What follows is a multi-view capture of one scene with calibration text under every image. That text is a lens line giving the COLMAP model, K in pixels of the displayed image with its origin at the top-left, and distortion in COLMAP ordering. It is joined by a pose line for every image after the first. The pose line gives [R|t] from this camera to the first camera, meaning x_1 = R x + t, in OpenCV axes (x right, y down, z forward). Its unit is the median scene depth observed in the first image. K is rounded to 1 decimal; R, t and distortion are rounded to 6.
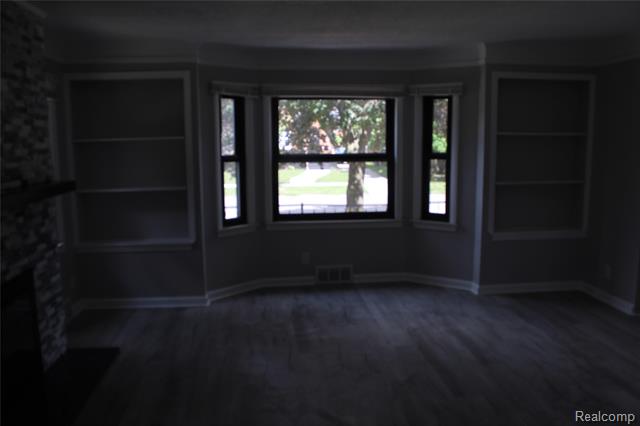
lens RADIAL K [[539.0, 0, 316.1], [0, 539.0, 215.5], [0, 0, 1]] dist [-0.136394, 0.103833]
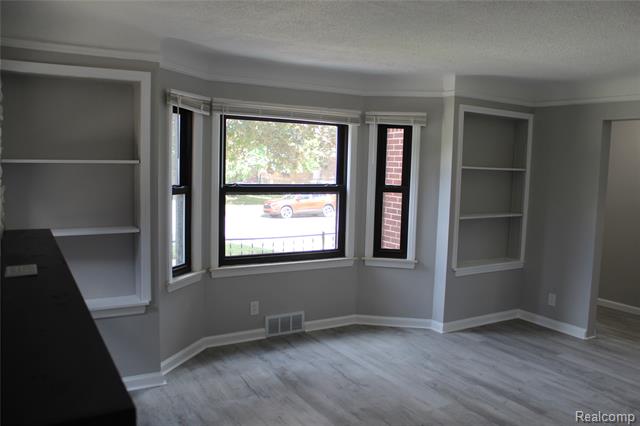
lens RADIAL K [[539.0, 0, 324.8], [0, 539.0, 213.8], [0, 0, 1]] dist [-0.136394, 0.103833]
pose [[0.903735, -0.007348, 0.428029, -0.305669], [0.025119, 0.999040, -0.035885, -0.038613], [-0.427354, 0.043182, 0.903052, 0.214114]]
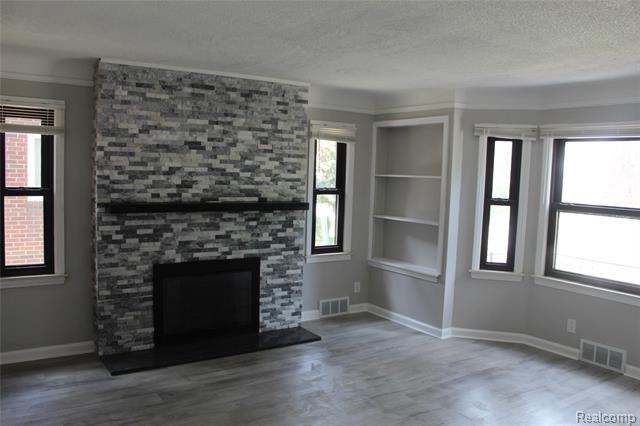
lens RADIAL K [[539.0, 0, 324.2], [0, 539.0, 211.6], [0, 0, 1]] dist [-0.136394, 0.103833]
pose [[0.473284, 0.095058, -0.875766, 0.553295], [-0.164905, 0.986147, 0.017921, -0.054173], [0.865337, 0.135937, 0.482403, 0.264658]]
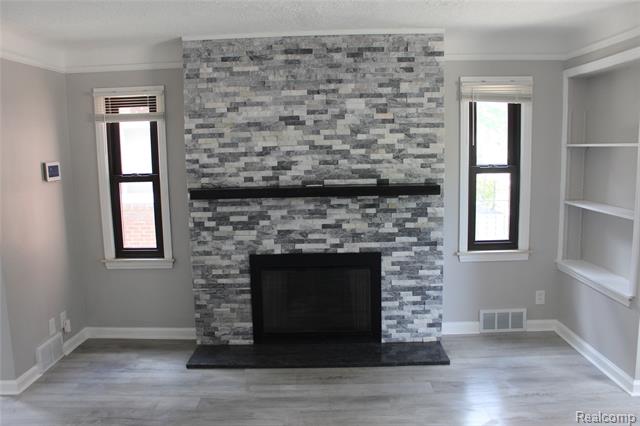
lens RADIAL K [[539.0, 0, 319.9], [0, 539.0, 212.7], [0, 0, 1]] dist [-0.136394, 0.103833]
pose [[-0.116857, 0.140195, -0.983204, 0.438225], [-0.120925, 0.980612, 0.154198, -0.105701], [0.985759, 0.136913, -0.097638, 0.627665]]
